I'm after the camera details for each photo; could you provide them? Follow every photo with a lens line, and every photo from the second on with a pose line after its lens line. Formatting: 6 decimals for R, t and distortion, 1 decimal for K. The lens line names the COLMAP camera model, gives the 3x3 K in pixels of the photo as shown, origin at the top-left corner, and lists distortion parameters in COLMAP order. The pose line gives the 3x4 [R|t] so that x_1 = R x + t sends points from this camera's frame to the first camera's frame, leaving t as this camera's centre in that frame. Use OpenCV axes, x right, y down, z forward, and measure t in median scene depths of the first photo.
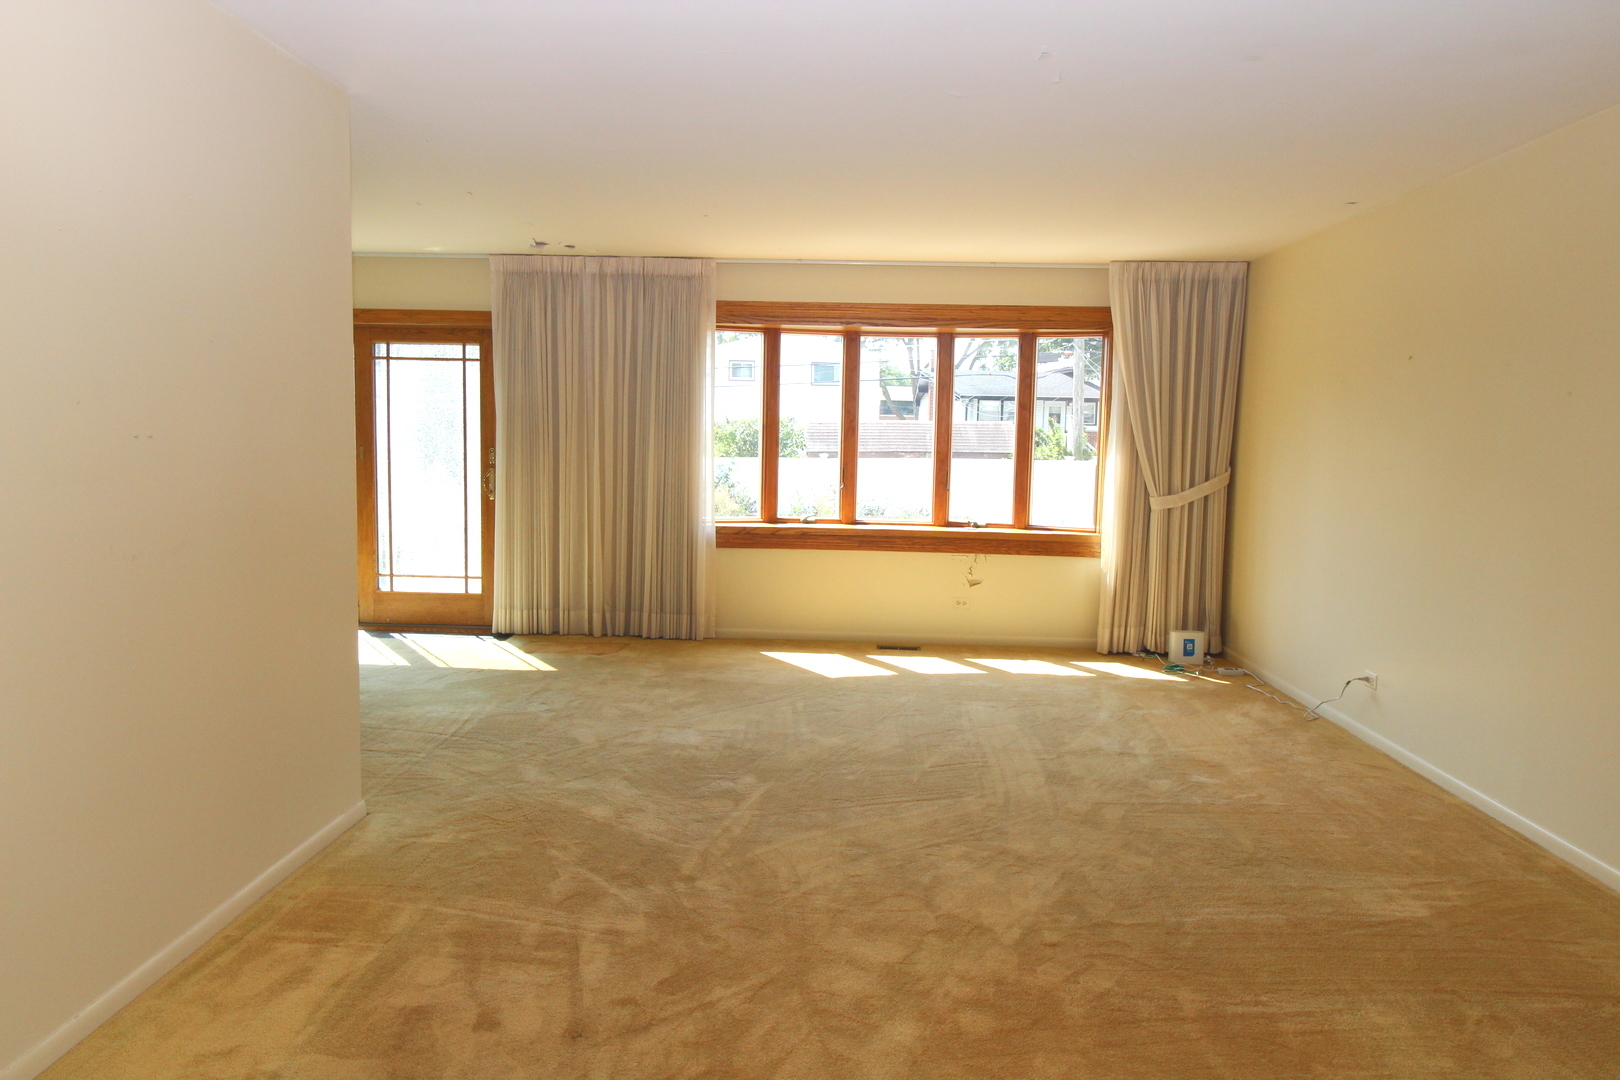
lens RADIAL K [[1103.9, 0, 808.9], [0, 1103.9, 540.0], [0, 0, 1]] dist [-0.005245, -0.005016]
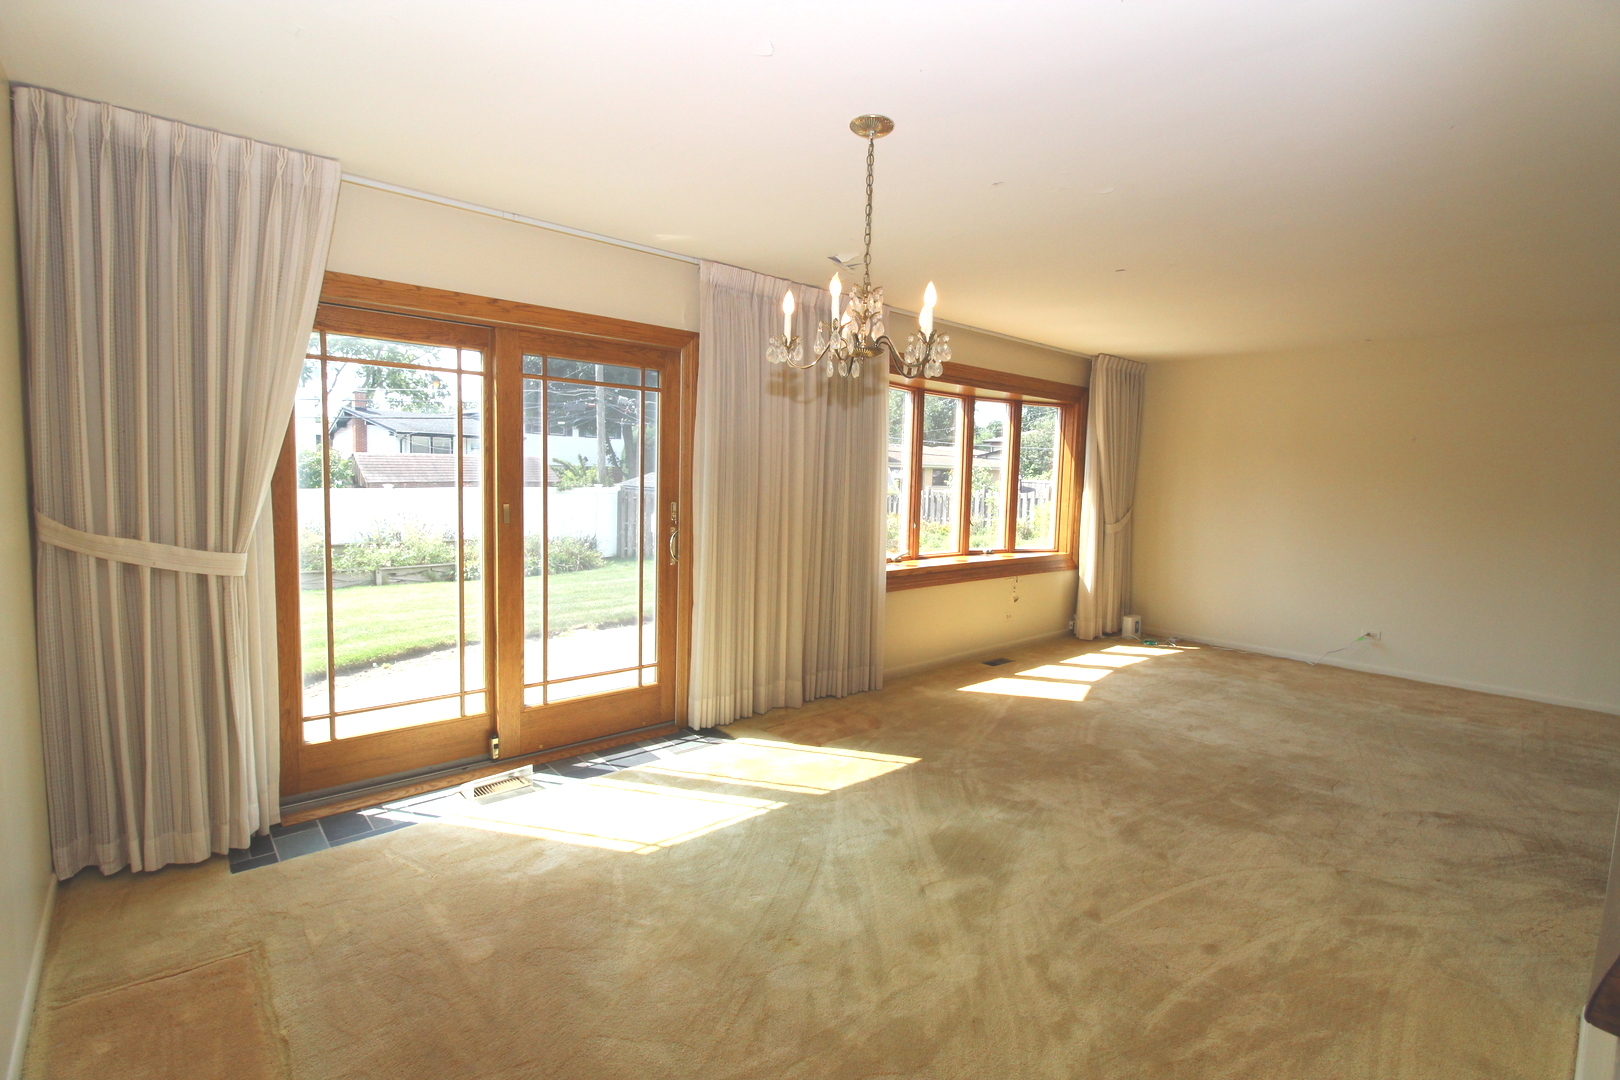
lens RADIAL K [[763.3, 0, 809.2], [0, 763.3, 533.3], [0, 0, 1]] dist [0.001048, 0.000455]
pose [[0.725103, -0.055913, 0.686366, -0.610776], [0.057938, 0.998118, 0.020101, -0.066915], [-0.686198, 0.025191, 0.726978, 0.541106]]
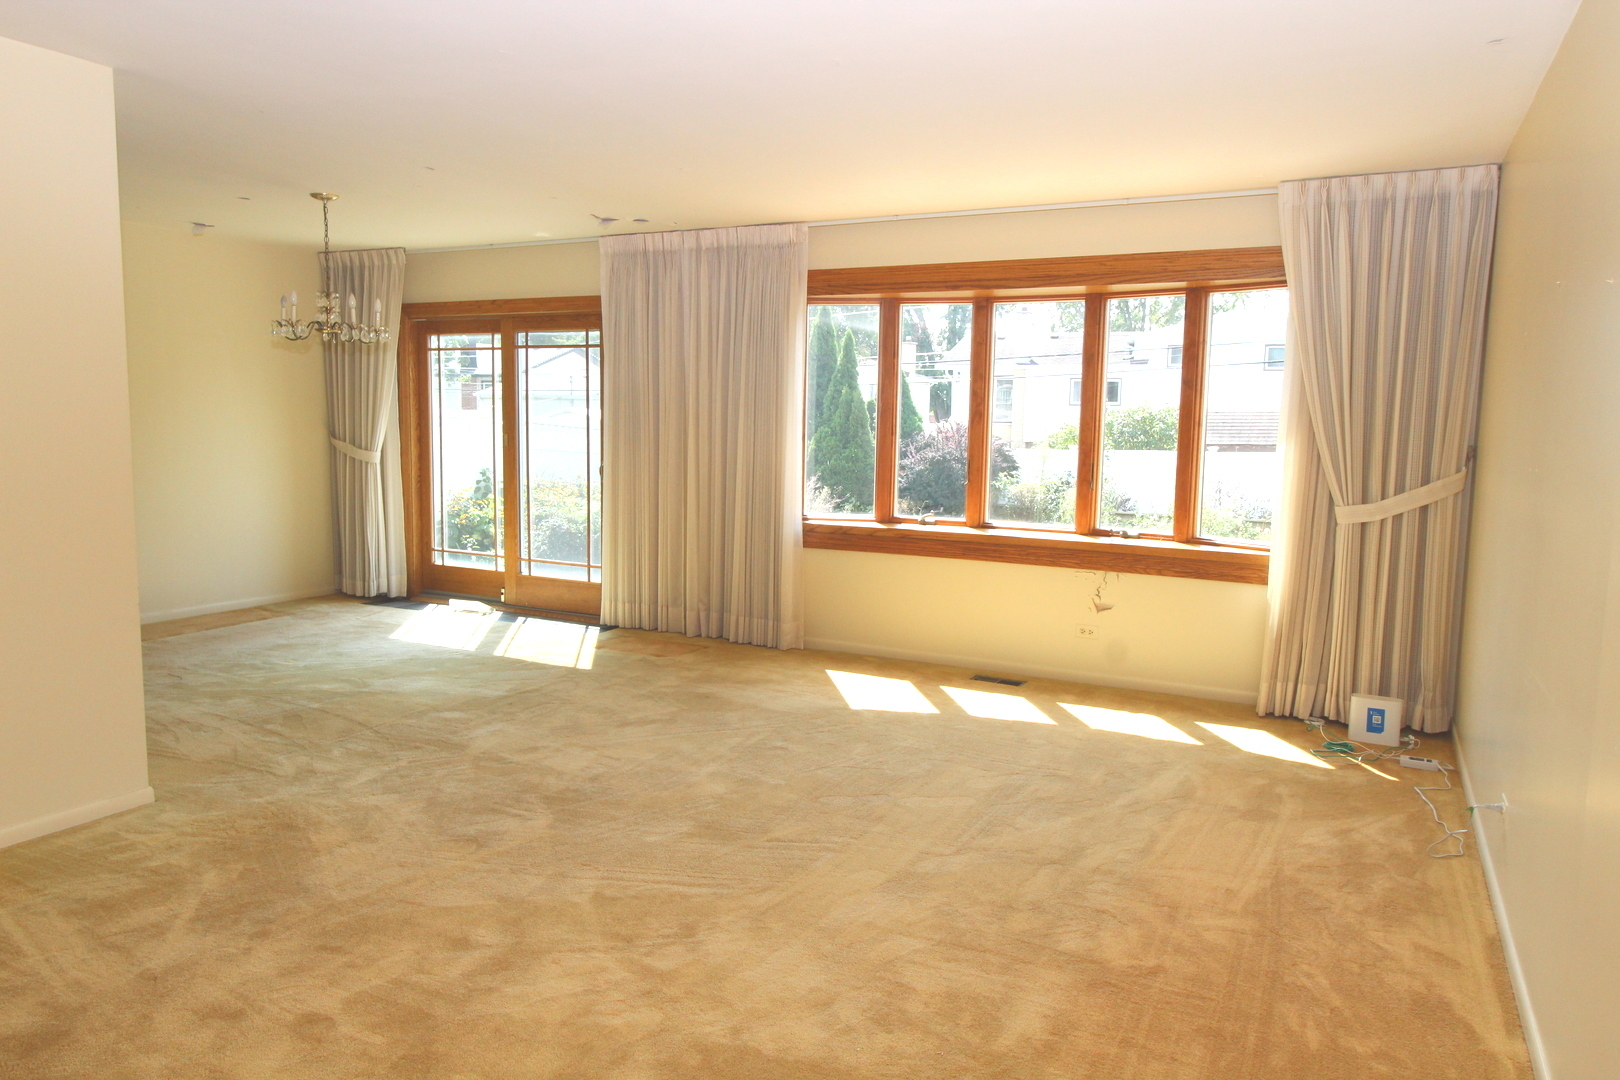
lens RADIAL K [[1103.9, 0, 808.4], [0, 1103.9, 532.4], [0, 0, 1]] dist [-0.005245, -0.005016]
pose [[0.902549, 0.040034, -0.428722, 0.300422], [-0.040479, 0.999148, 0.008085, -0.013041], [0.428680, 0.010057, 0.903401, 0.197573]]
